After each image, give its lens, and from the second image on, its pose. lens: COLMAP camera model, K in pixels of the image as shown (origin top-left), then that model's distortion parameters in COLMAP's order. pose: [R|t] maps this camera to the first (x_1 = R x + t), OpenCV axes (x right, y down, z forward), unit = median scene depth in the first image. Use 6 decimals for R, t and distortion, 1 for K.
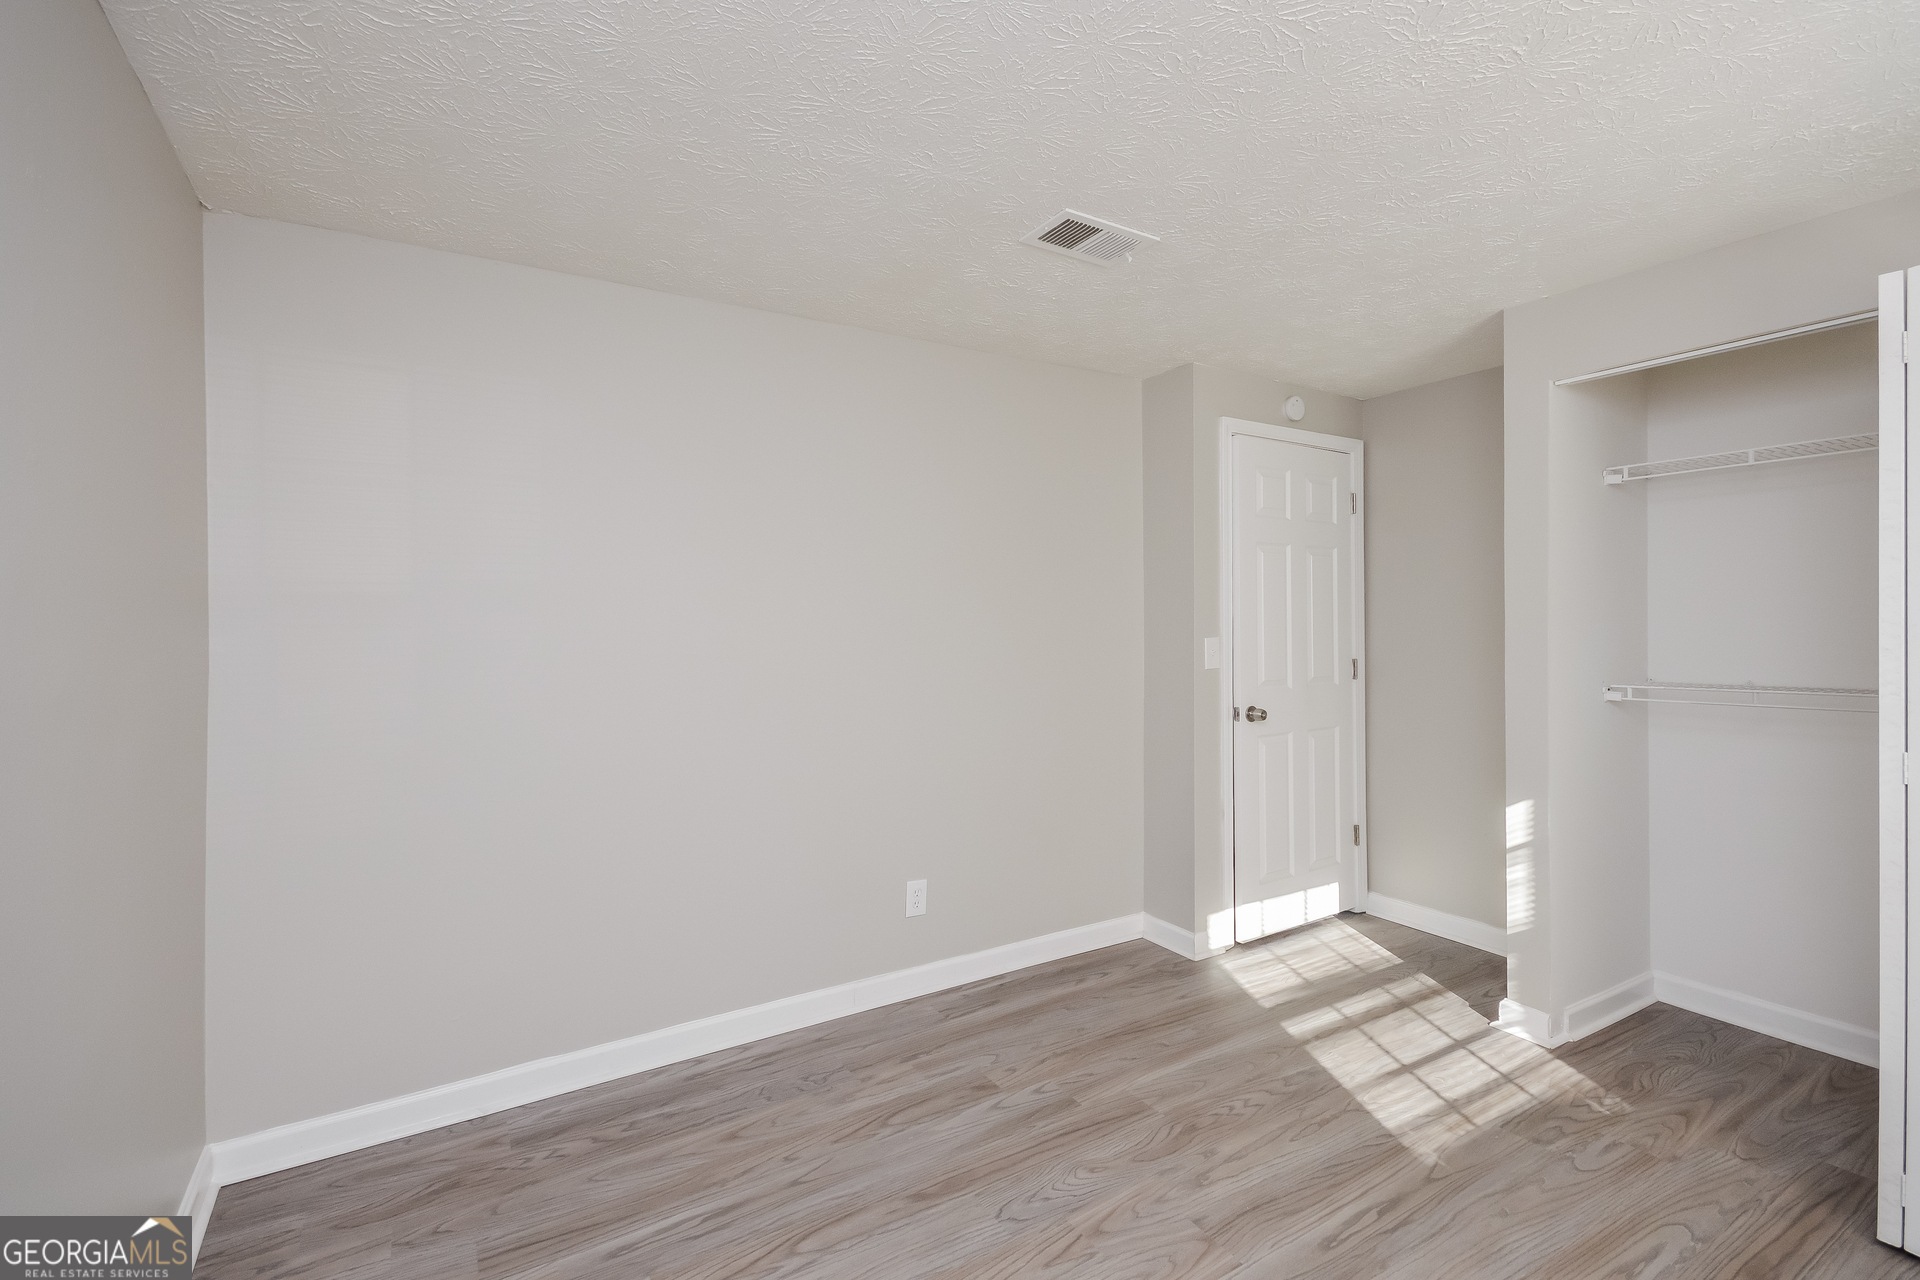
lens RADIAL K [[860.1, 0, 963.9], [0, 860.1, 623.7], [0, 0, 1]] dist [0.008572, -0.002879]
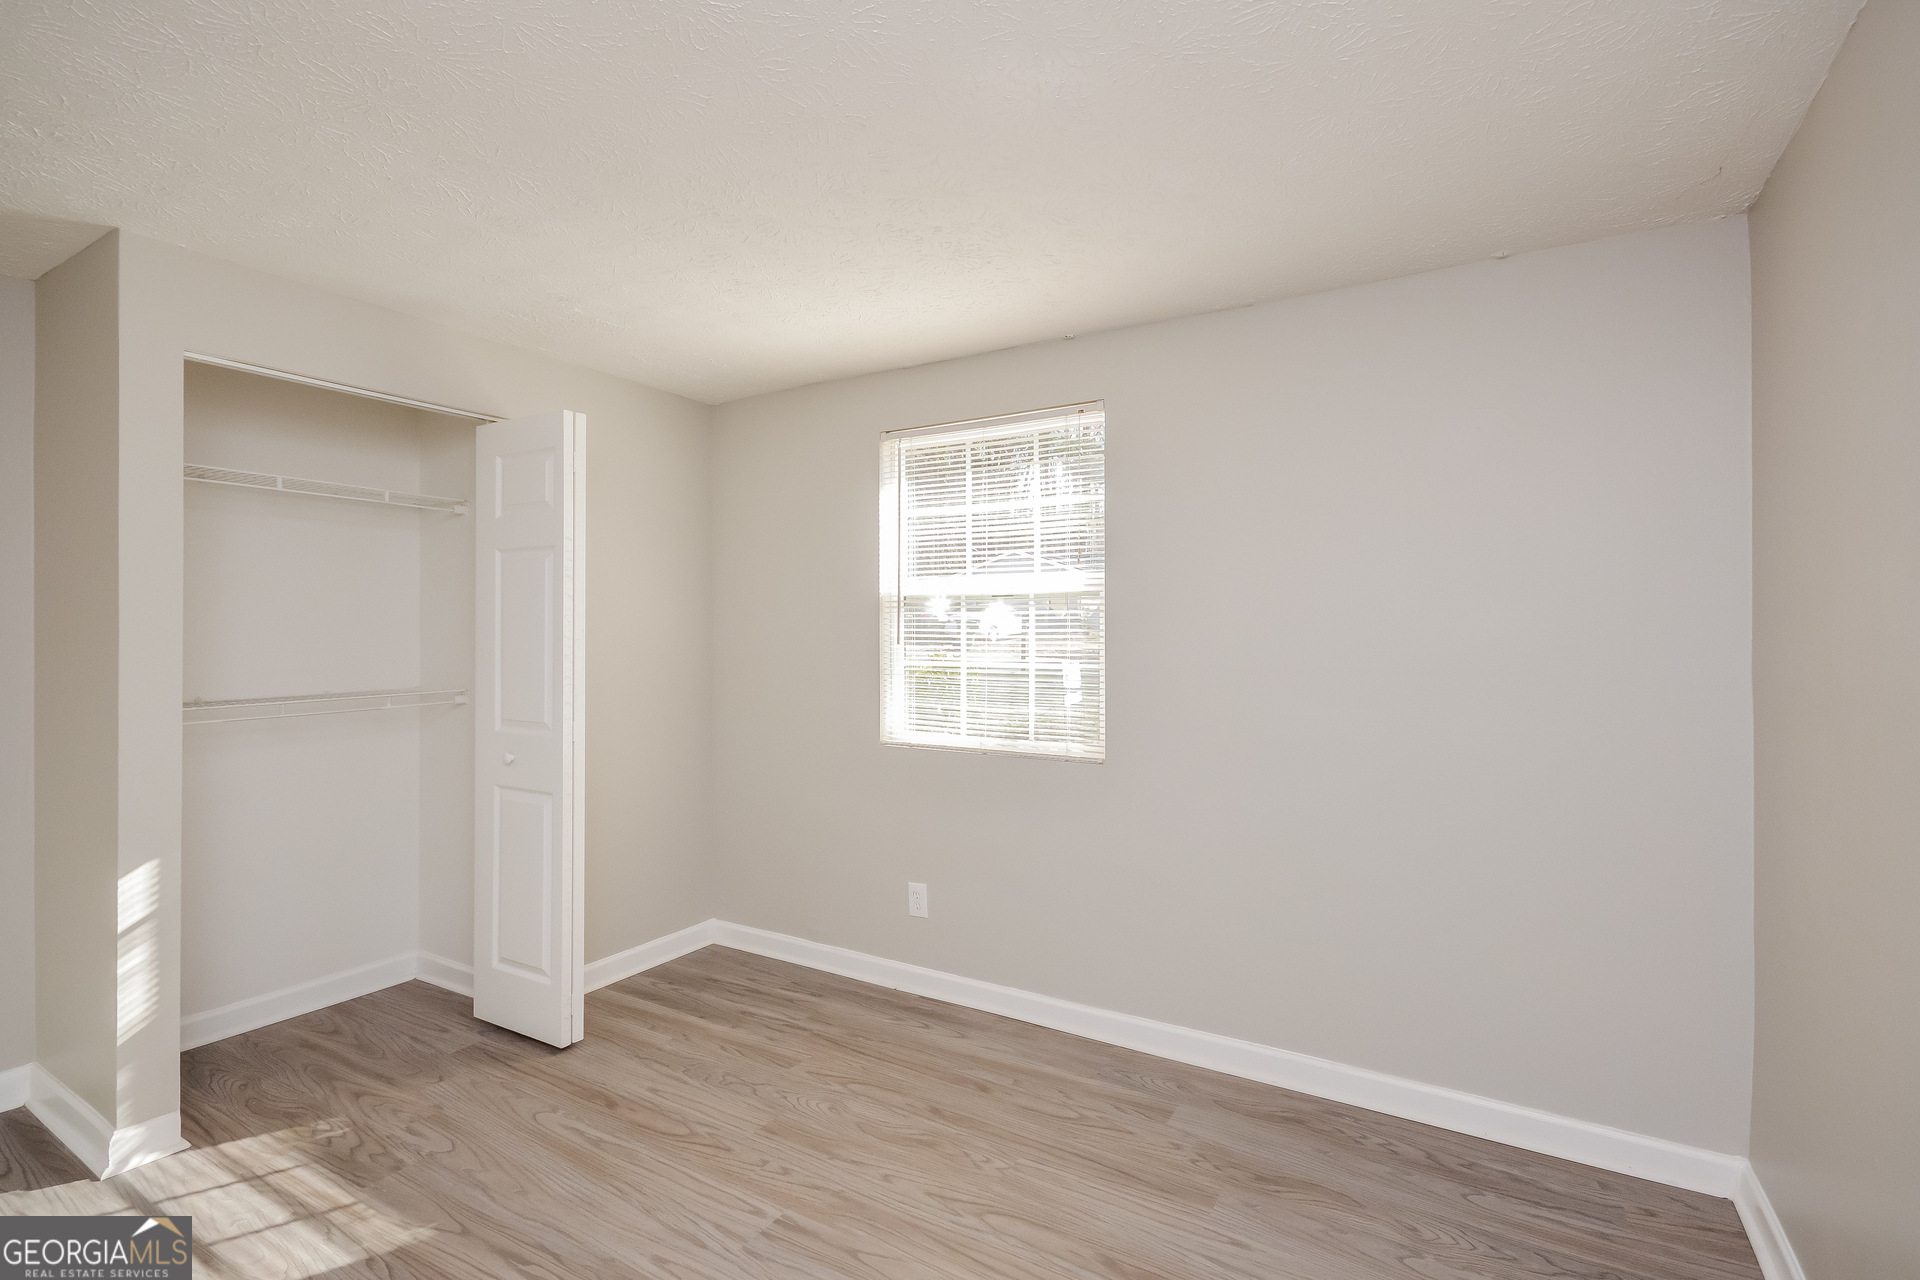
lens RADIAL K [[860.1, 0, 969.3], [0, 860.1, 651.0], [0, 0, 1]] dist [0.008572, -0.002879]
pose [[-0.461018, -0.005924, 0.887371, -0.436767], [-0.004759, 0.999980, 0.004204, 0.004810], [-0.887378, -0.002285, -0.461037, 0.765284]]
